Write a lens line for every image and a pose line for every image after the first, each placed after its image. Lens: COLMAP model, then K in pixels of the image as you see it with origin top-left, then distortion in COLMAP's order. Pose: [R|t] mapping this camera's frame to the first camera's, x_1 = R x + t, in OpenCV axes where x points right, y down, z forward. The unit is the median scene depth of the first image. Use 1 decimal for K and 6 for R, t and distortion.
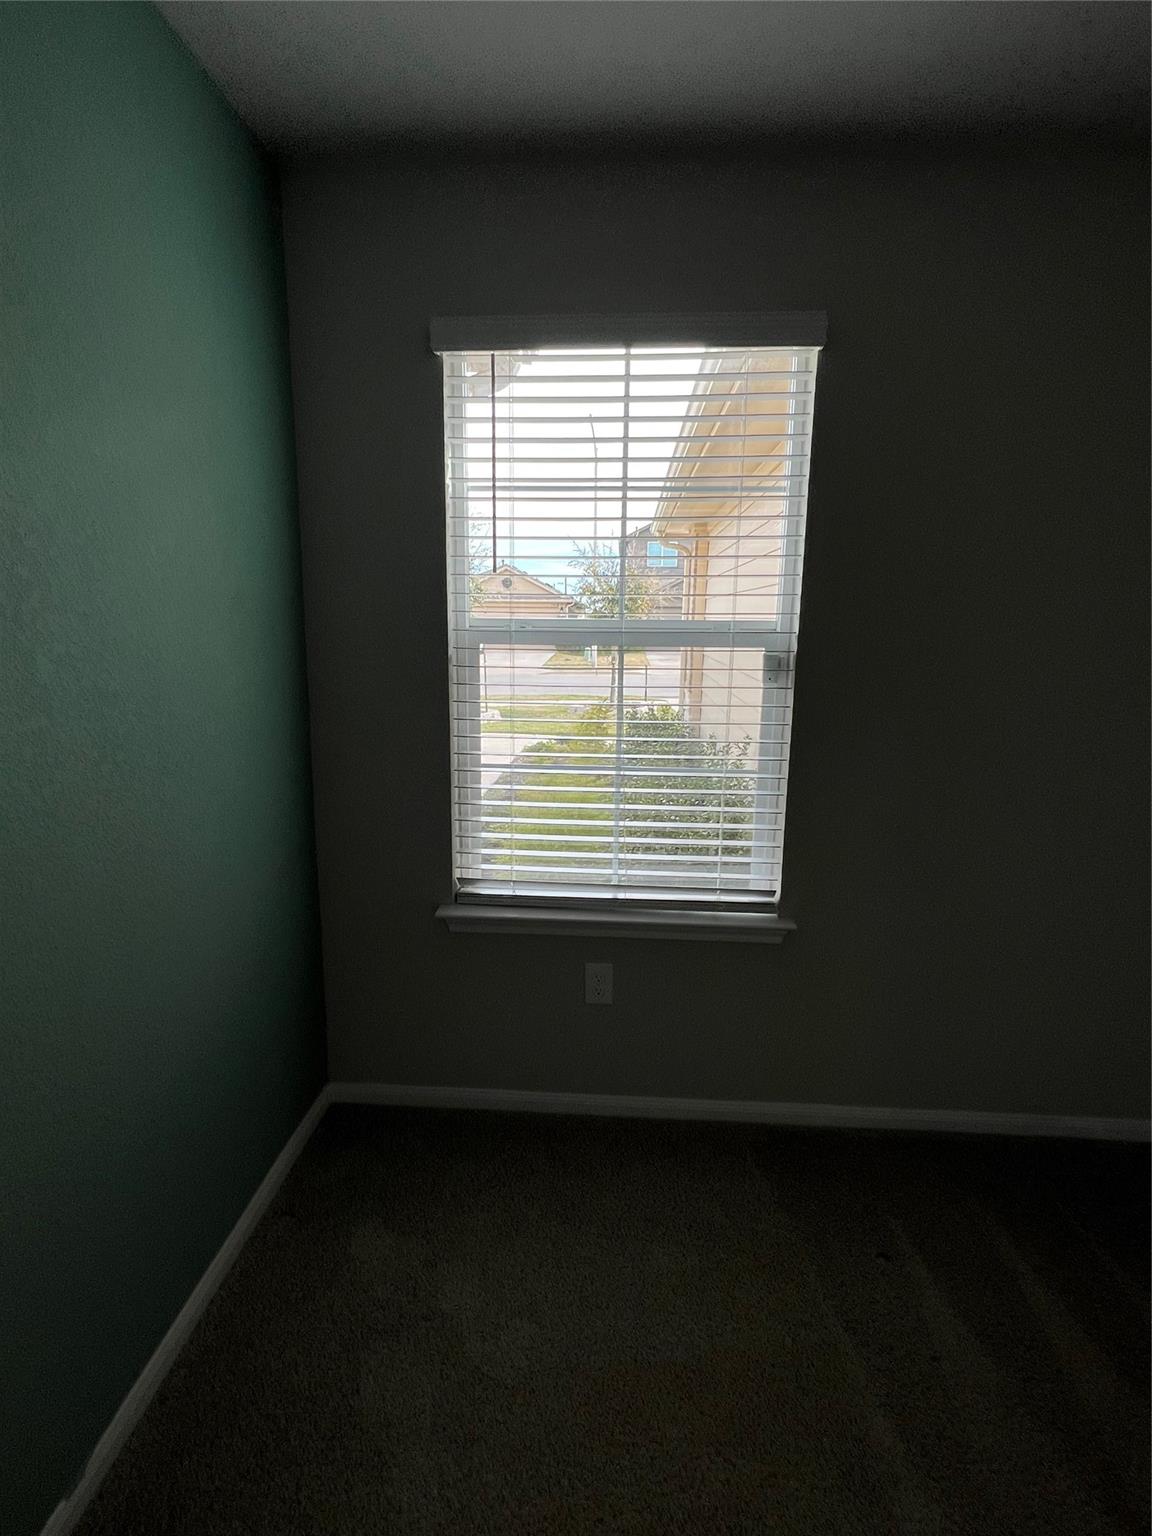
lens RADIAL K [[758.4, 0, 576.0], [0, 758.4, 768.0], [0, 0, 1]] dist [-0.002861, -0.000286]
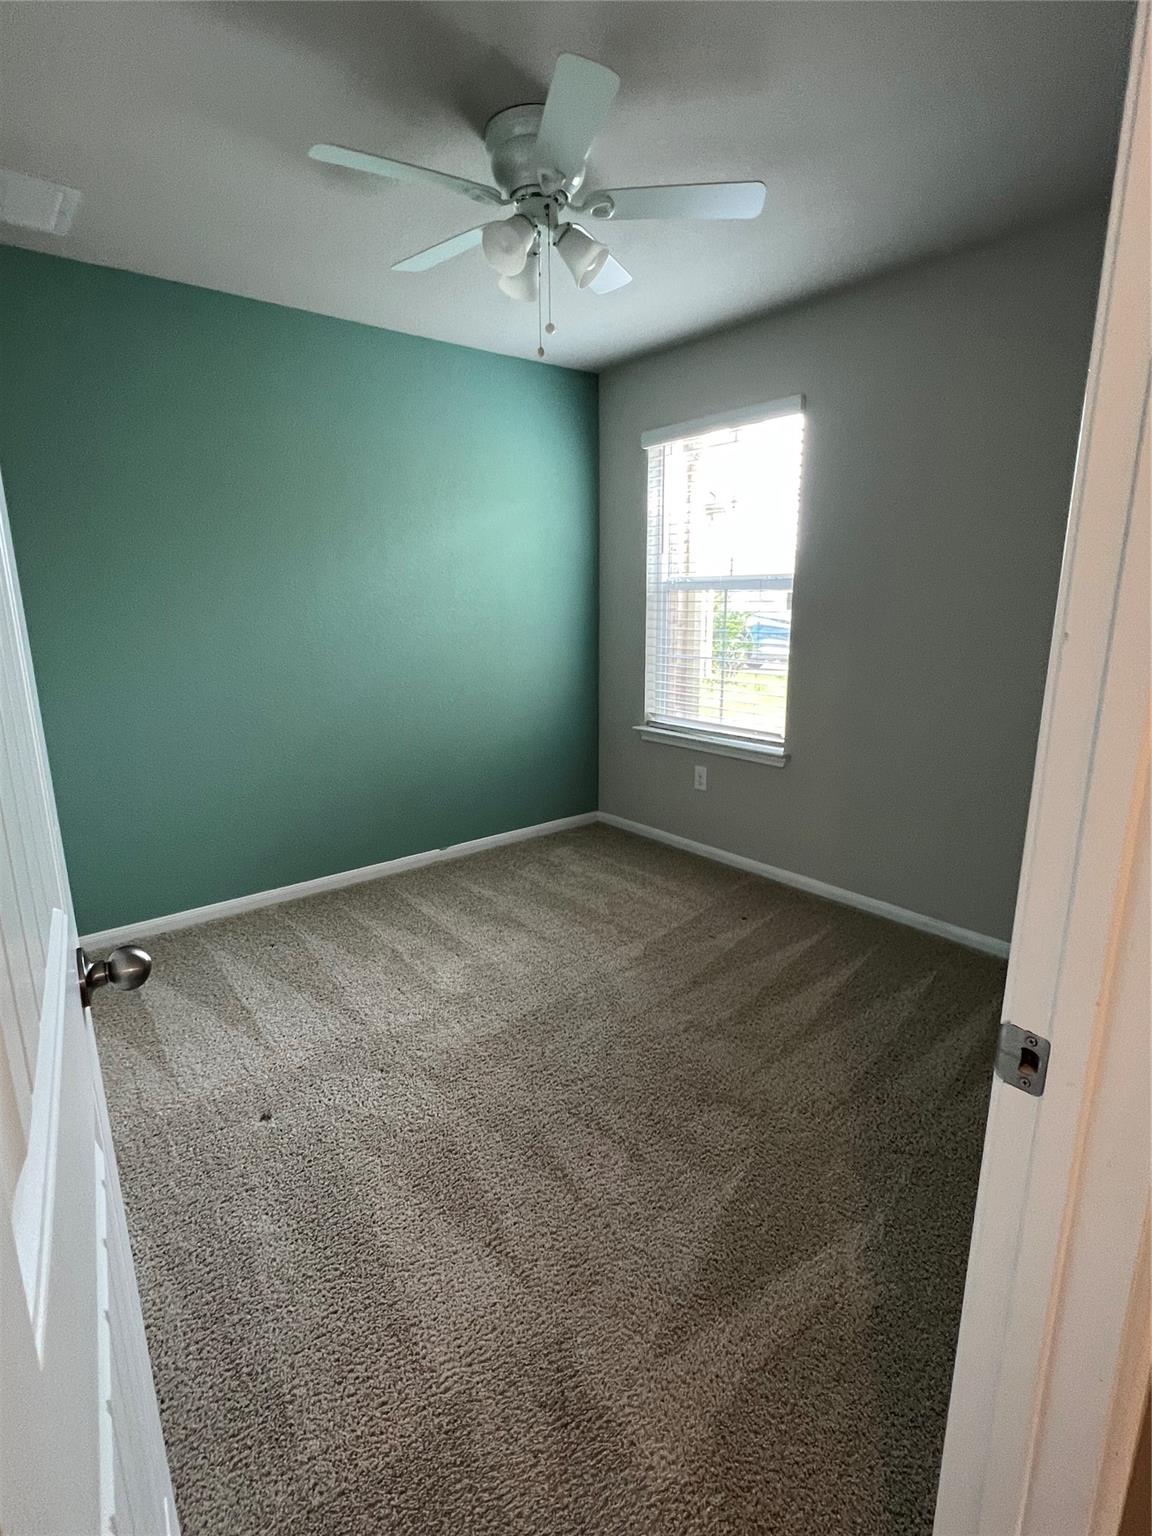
lens RADIAL K [[758.4, 0, 576.0], [0, 758.4, 768.0], [0, 0, 1]] dist [-0.002861, -0.000286]
pose [[0.676018, 0.148331, -0.721802, 1.149314], [-0.117774, 0.988688, 0.092872, 0.127377], [0.727412, 0.022226, 0.685840, -0.471569]]
